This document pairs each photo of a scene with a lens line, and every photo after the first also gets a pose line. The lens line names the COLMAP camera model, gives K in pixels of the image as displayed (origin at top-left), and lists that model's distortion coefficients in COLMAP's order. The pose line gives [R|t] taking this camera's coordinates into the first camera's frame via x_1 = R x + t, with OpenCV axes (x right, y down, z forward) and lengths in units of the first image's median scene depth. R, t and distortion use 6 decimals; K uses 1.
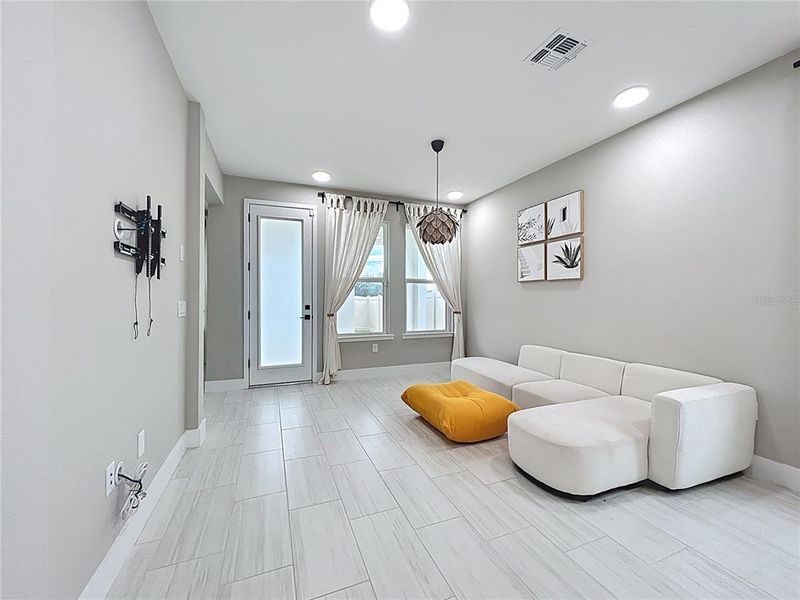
lens RADIAL K [[321.1, 0, 397.6], [0, 321.1, 299.0], [0, 0, 1]] dist [0.000032, 0.000150]
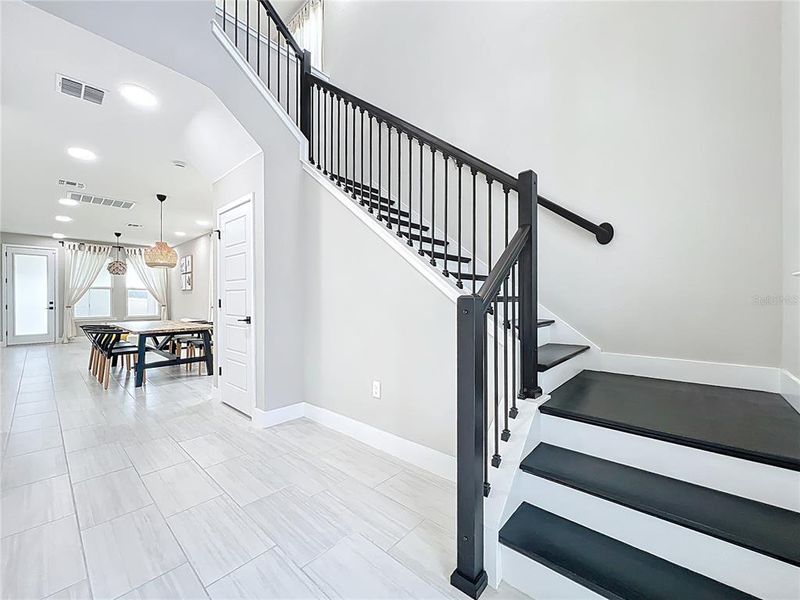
lens RADIAL K [[323.0, 0, 398.6], [0, 323.0, 298.4], [0, 0, 1]] dist [-0.001483, -0.000050]
pose [[0.891991, -0.006123, 0.452013, 0.661587], [0.009730, 0.999937, -0.005655, 0.029803], [-0.451949, 0.009442, 0.891994, -1.553735]]
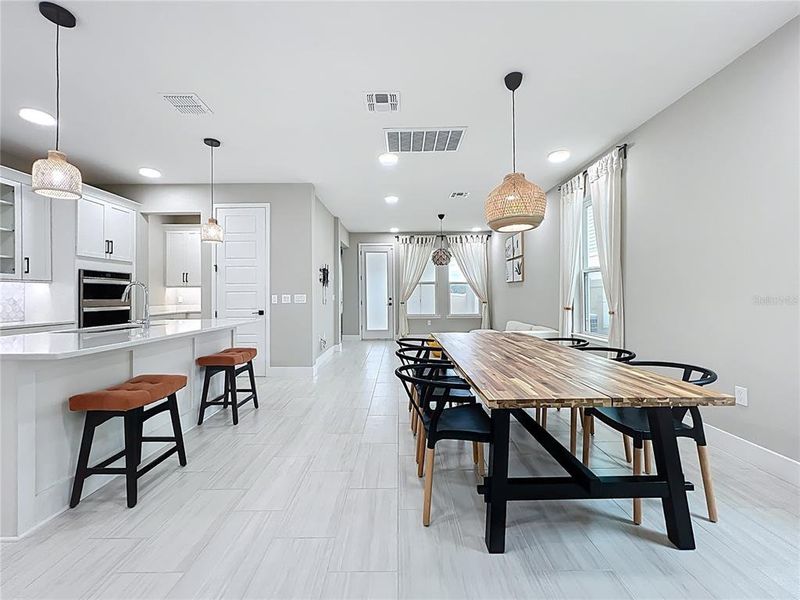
lens RADIAL K [[323.0, 0, 398.6], [0, 323.0, 298.4], [0, 0, 1]] dist [-0.001483, -0.000050]
pose [[0.930131, -0.007468, -0.367153, 0.439606], [0.008990, 0.999957, 0.002435, 0.018115], [0.367118, -0.005566, 0.930158, -0.696611]]
